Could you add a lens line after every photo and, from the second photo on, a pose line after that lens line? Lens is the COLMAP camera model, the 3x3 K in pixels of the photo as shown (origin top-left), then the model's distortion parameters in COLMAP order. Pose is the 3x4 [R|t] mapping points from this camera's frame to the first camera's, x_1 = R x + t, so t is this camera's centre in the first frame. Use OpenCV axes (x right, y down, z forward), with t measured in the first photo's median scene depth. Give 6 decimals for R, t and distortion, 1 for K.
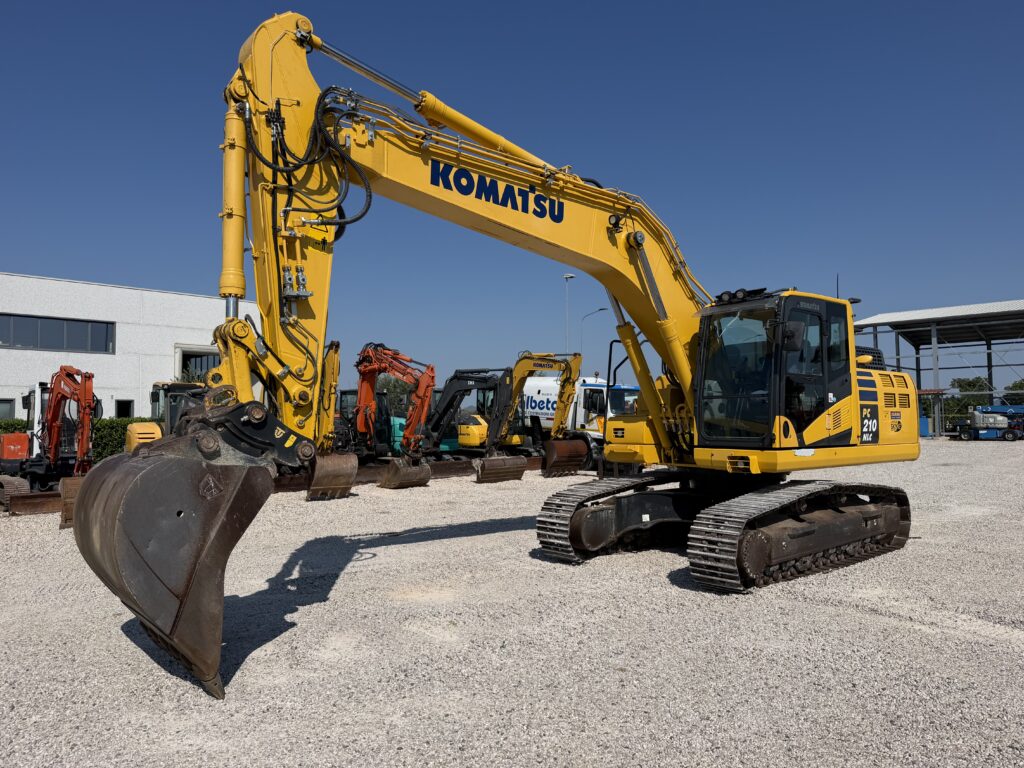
lens RADIAL K [[718.7, 0, 507.1], [0, 718.7, 389.7], [0, 0, 1]] dist [0.146734, -0.245774]
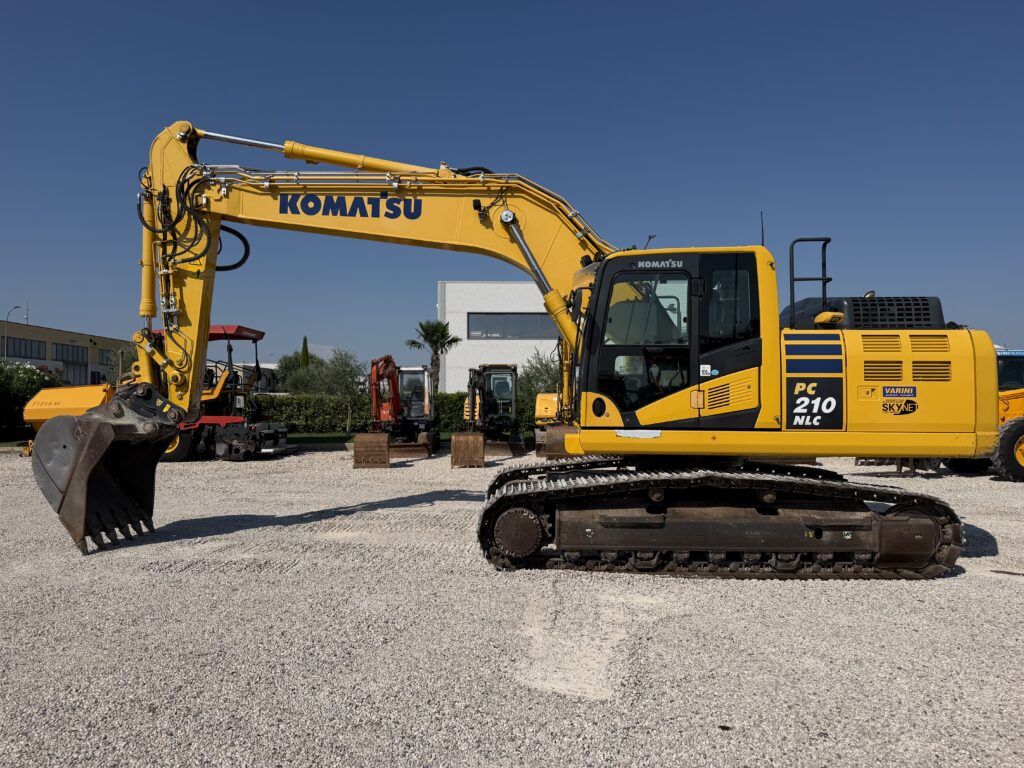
lens RADIAL K [[718.7, 0, 507.1], [0, 718.7, 389.7], [0, 0, 1]] dist [0.146734, -0.245774]
pose [[0.723173, 0.000722, -0.690666, 1.021323], [0.023963, 0.999371, 0.026135, 0.007047], [0.690251, -0.035450, 0.722701, 0.303627]]
